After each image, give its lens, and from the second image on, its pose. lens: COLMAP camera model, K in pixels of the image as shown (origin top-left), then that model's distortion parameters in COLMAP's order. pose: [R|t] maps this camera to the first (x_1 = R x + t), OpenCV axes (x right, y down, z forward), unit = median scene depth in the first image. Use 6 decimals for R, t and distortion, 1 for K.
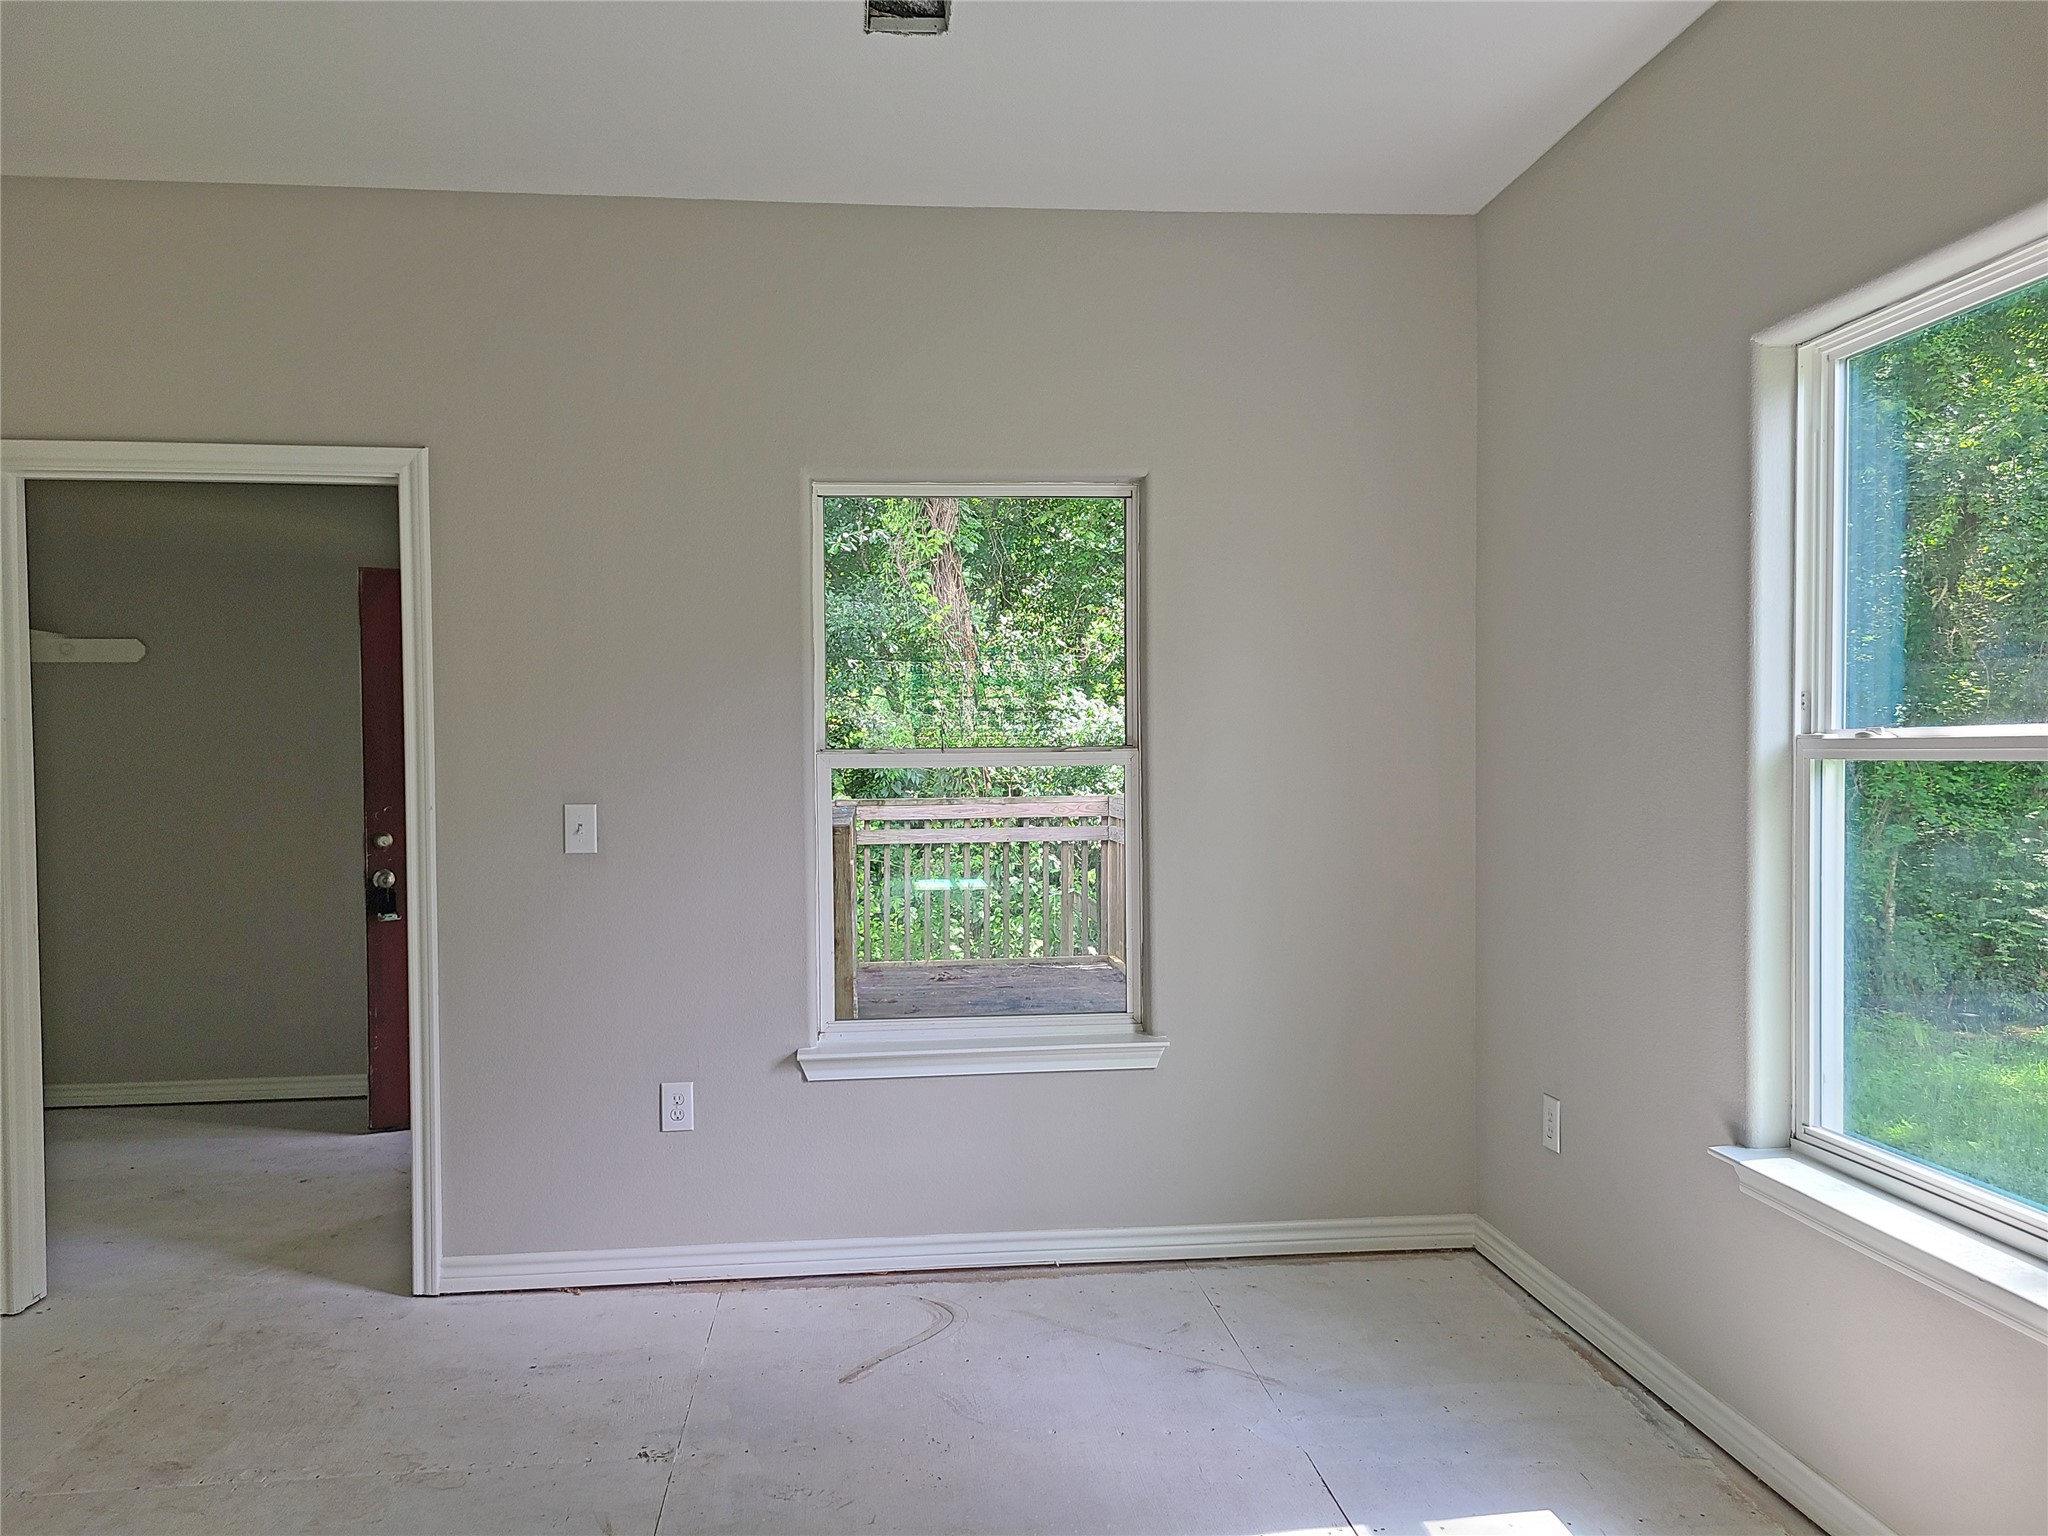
lens RADIAL K [[1551.2, 0, 1018.7], [0, 1551.2, 799.5], [0, 0, 1]] dist [0.040995, -0.006676]
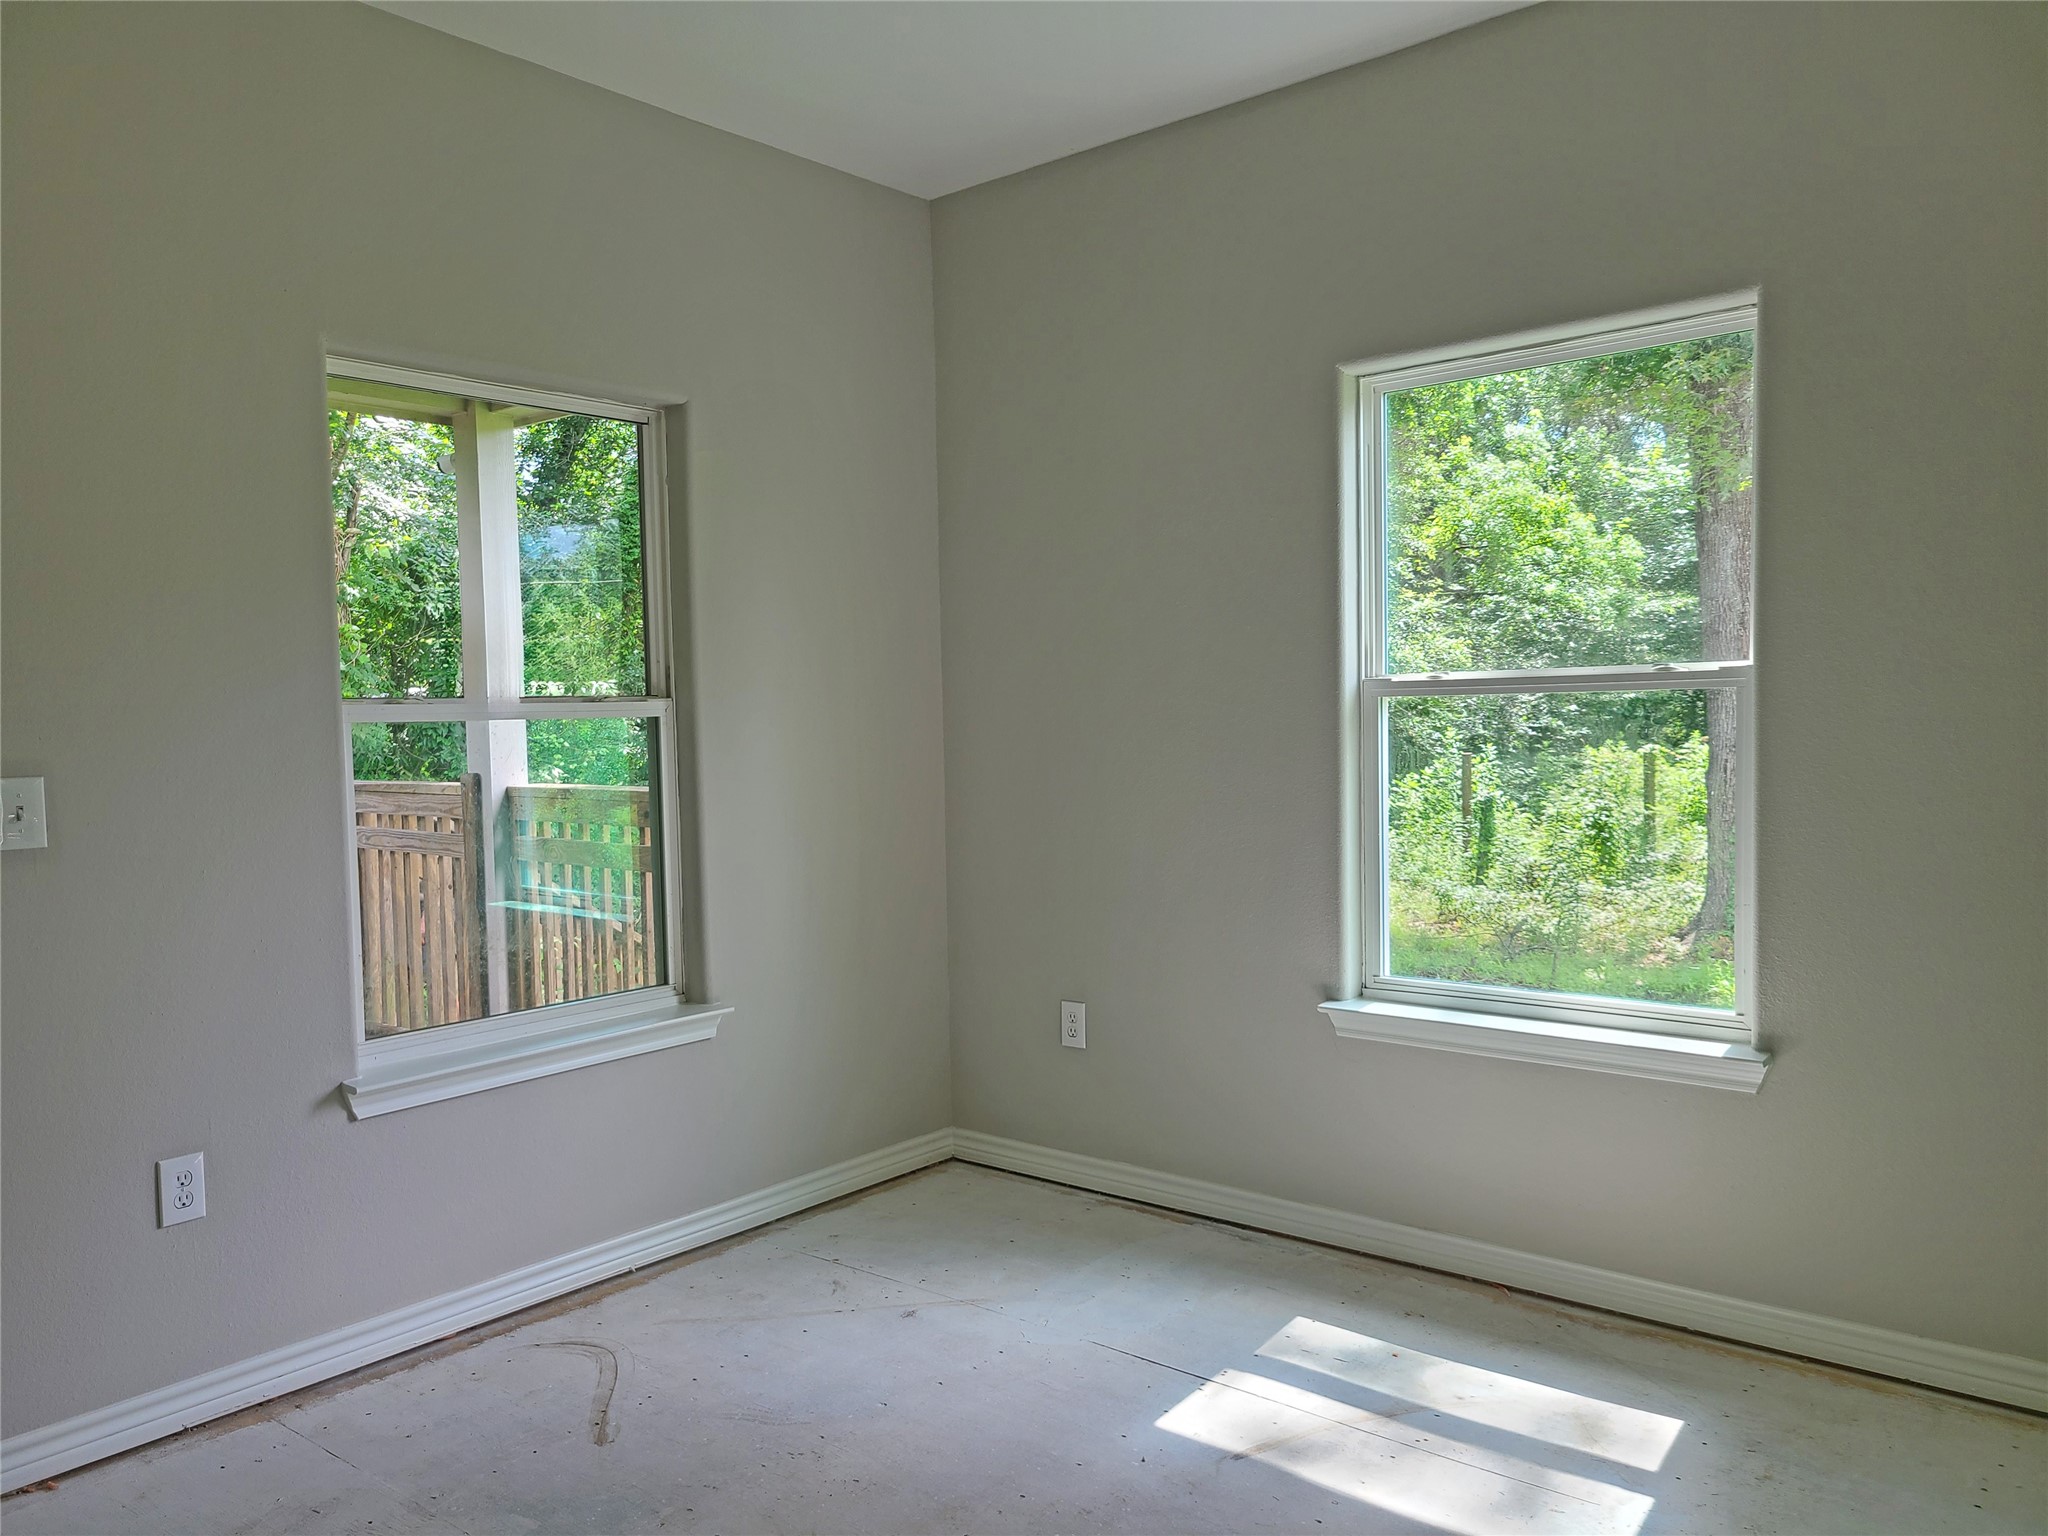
lens RADIAL K [[1551.2, 0, 1018.7], [0, 1551.2, 799.5], [0, 0, 1]] dist [0.040995, -0.006676]
pose [[0.713618, -0.045479, 0.699058, -0.436639], [0.035818, 0.998954, 0.028426, 0.008706], [-0.699619, 0.004753, 0.714500, 0.197822]]
